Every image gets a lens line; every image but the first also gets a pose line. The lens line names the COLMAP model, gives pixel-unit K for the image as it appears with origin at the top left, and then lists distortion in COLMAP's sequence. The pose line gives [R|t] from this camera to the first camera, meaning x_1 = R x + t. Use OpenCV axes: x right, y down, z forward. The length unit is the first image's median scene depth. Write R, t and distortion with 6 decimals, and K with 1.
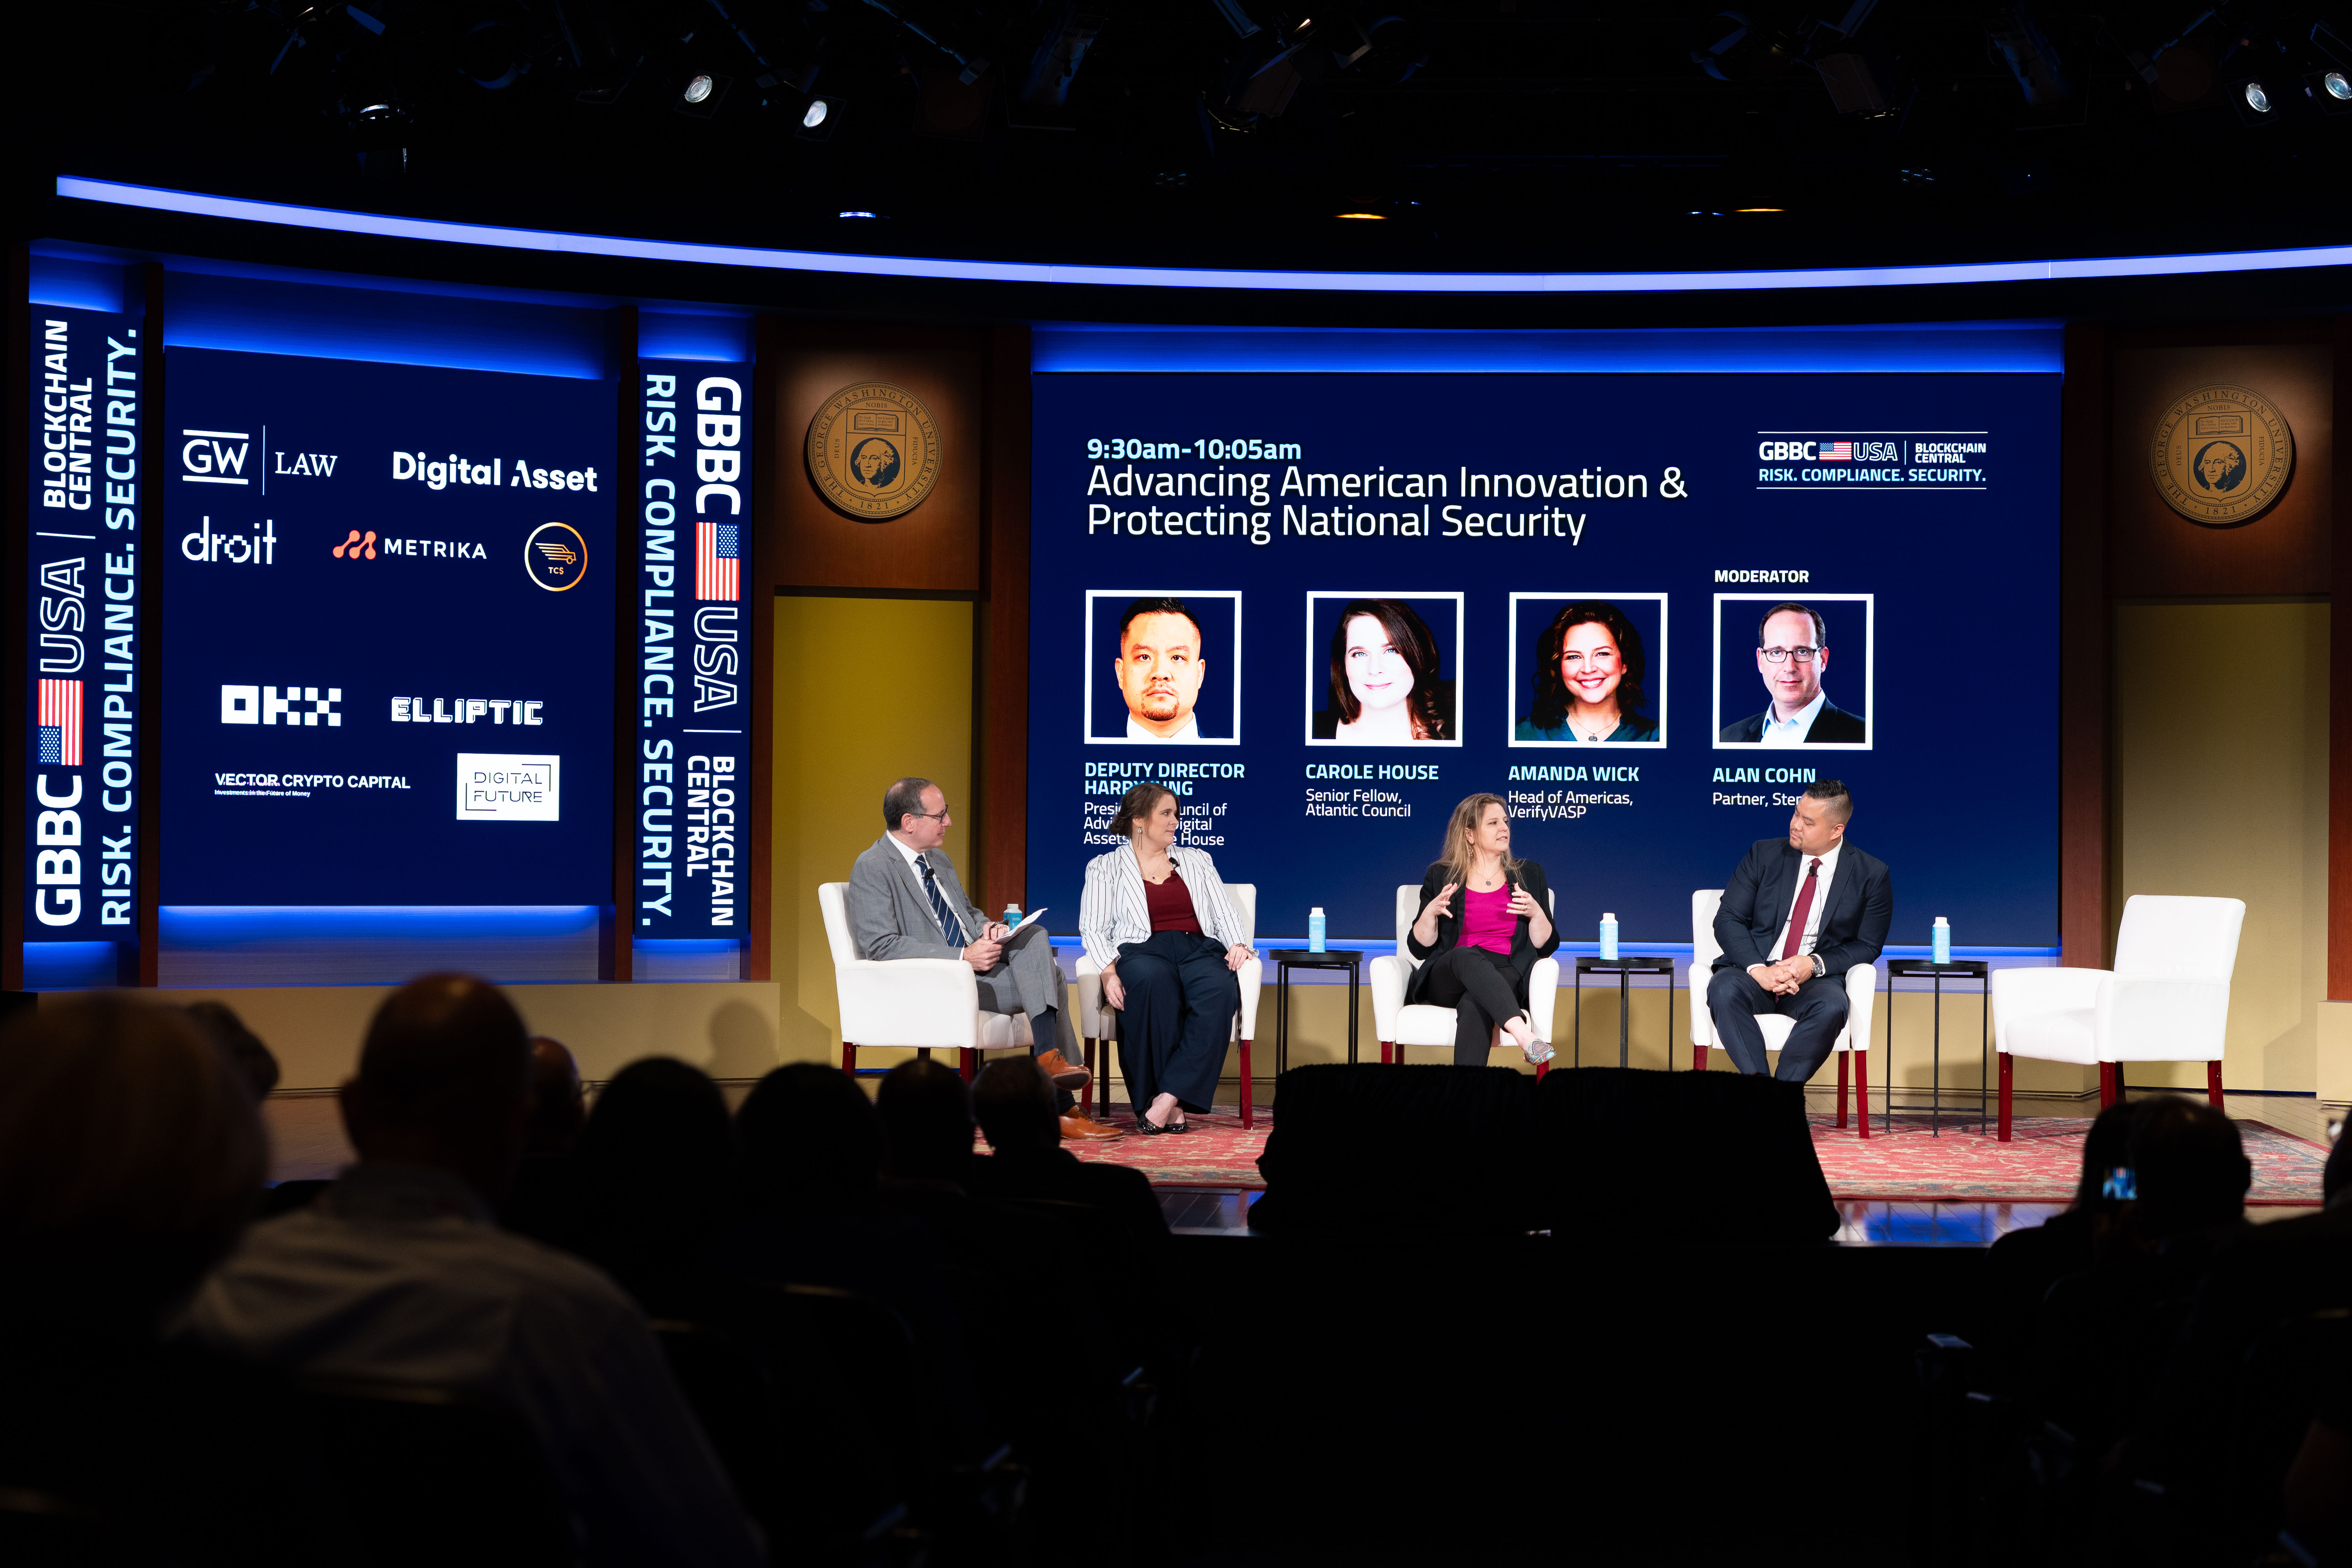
lens RADIAL K [[4076.8, 0, 1176.0], [0, 4076.8, 784.0], [0, 0, 1]] dist [0.002389, -0.067262]
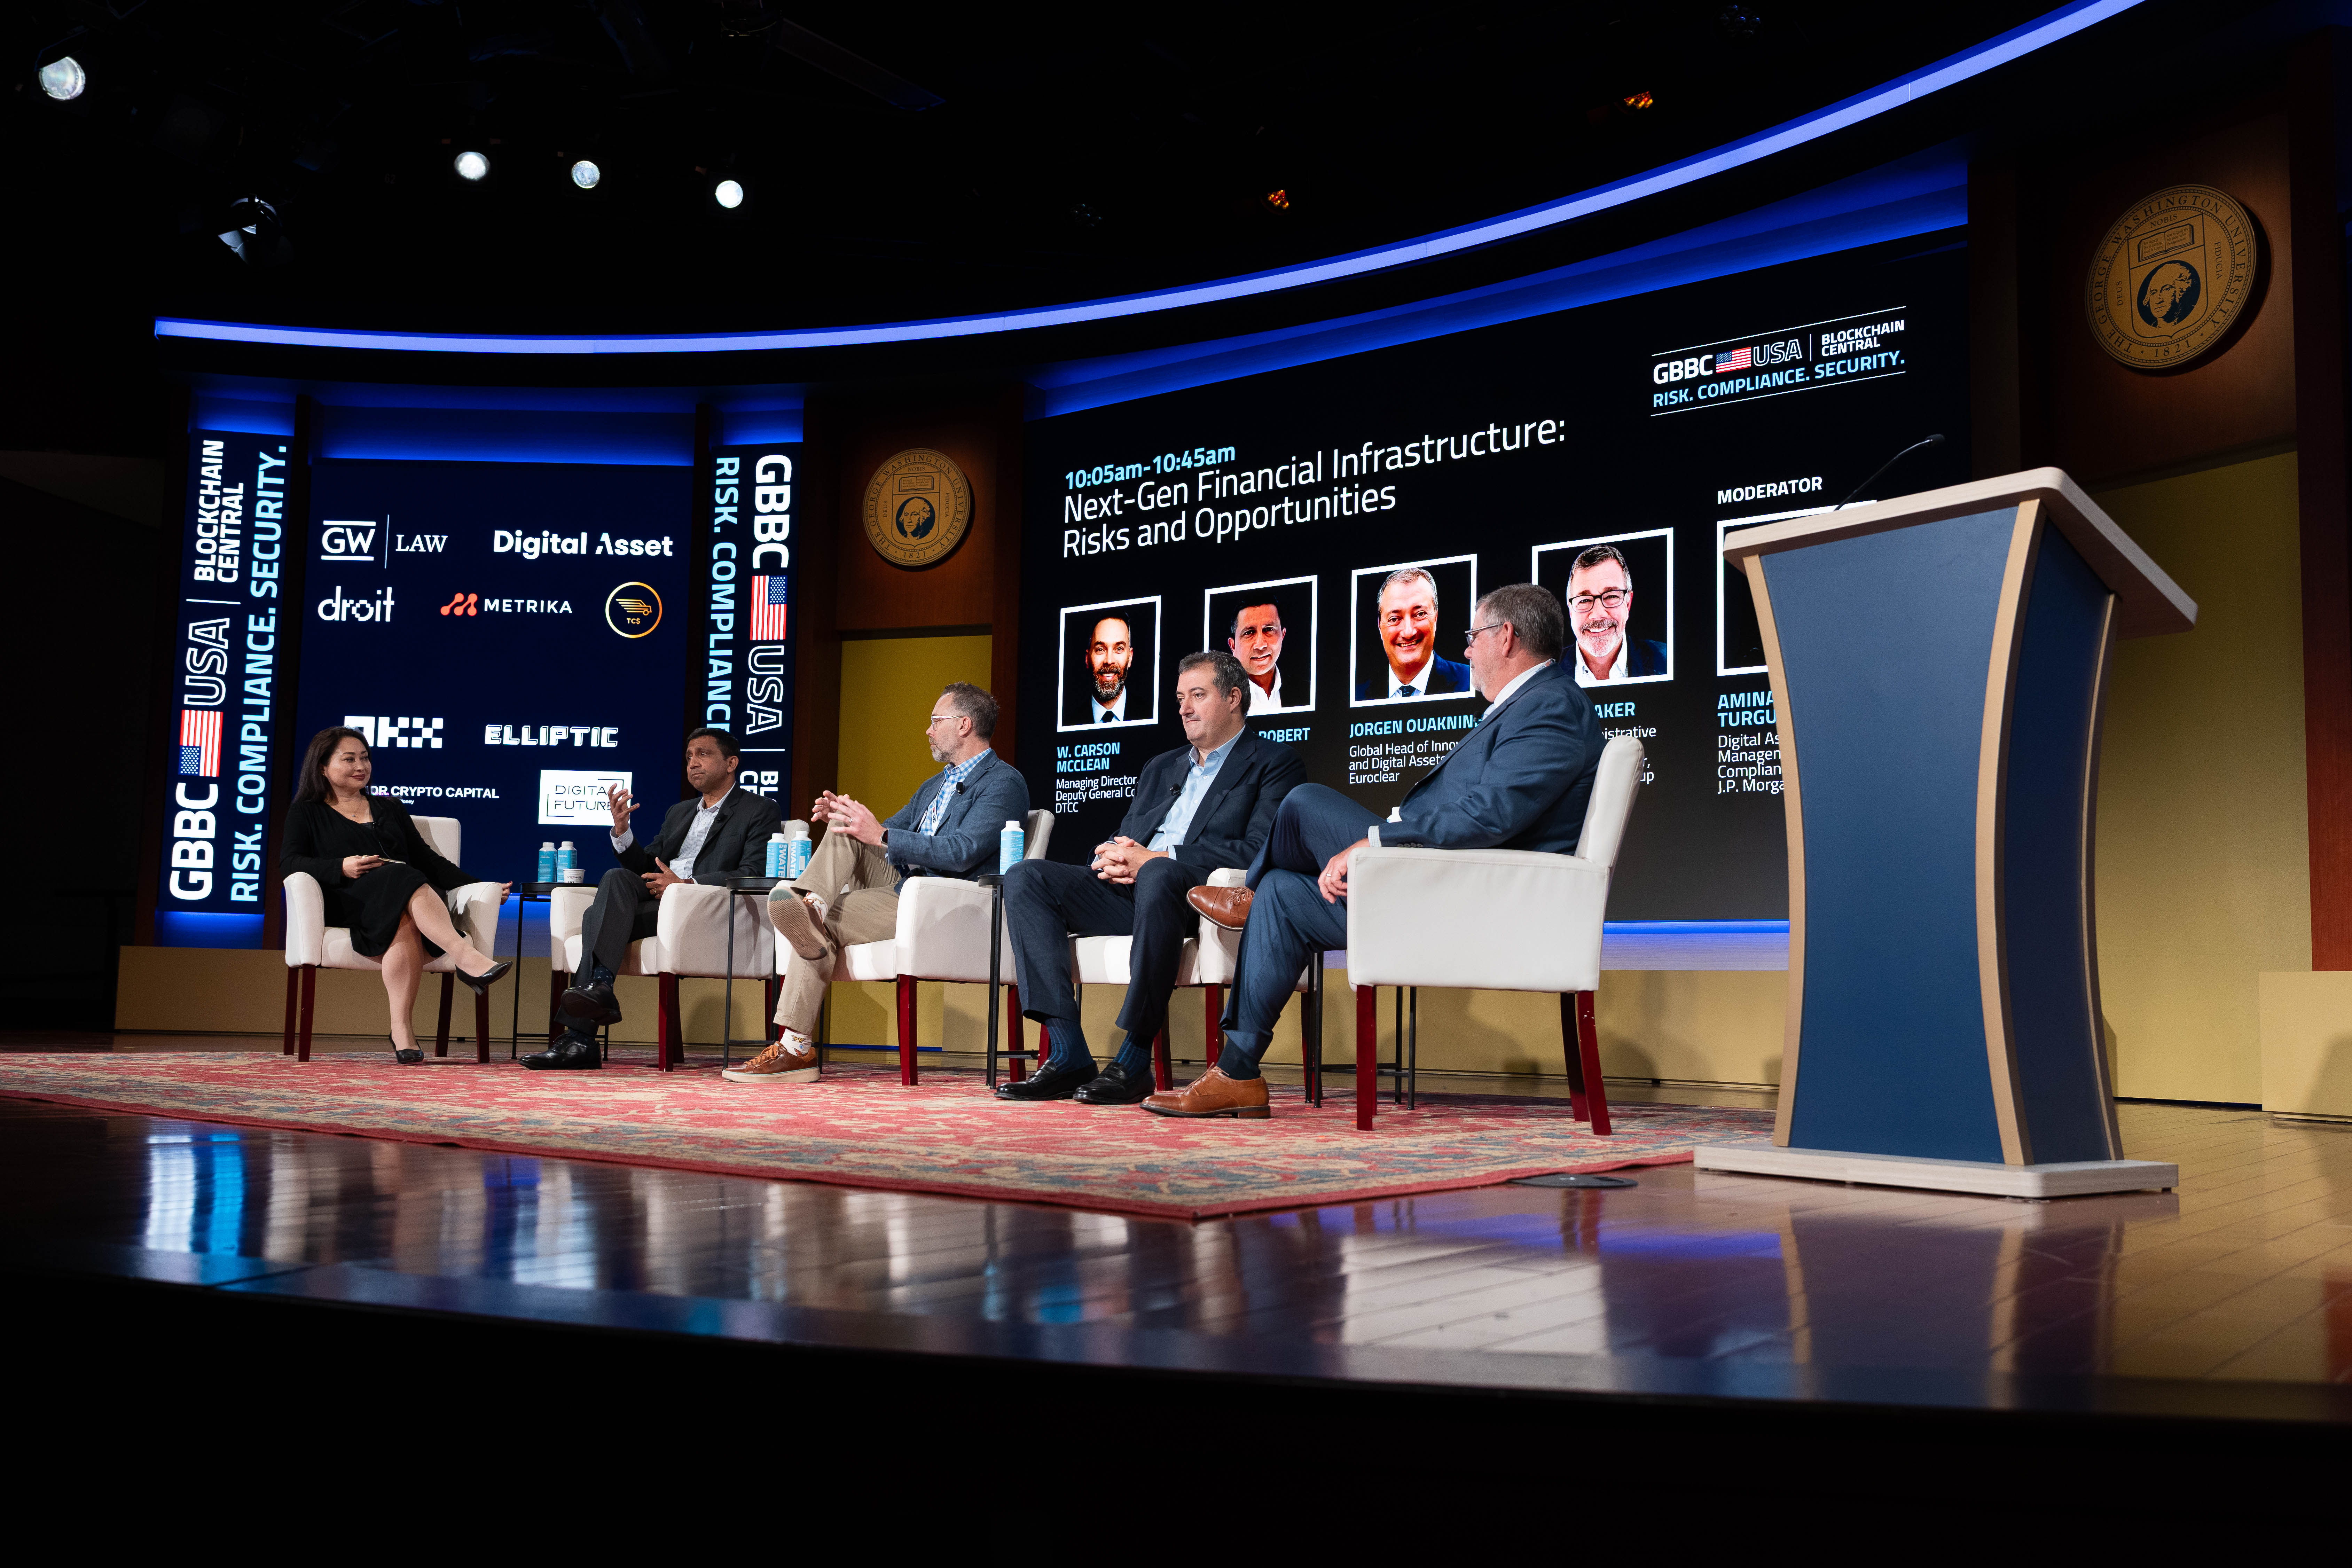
lens RADIAL K [[2049.2, 0, 1130.9], [0, 2049.2, 819.1], [0, 0, 1]] dist [-0.016883, 0.013830]
pose [[0.828001, -0.041439, -0.559193, 0.313926], [-0.007717, 0.996329, -0.085259, 0.058204], [0.560673, 0.074909, 0.824642, 0.590721]]
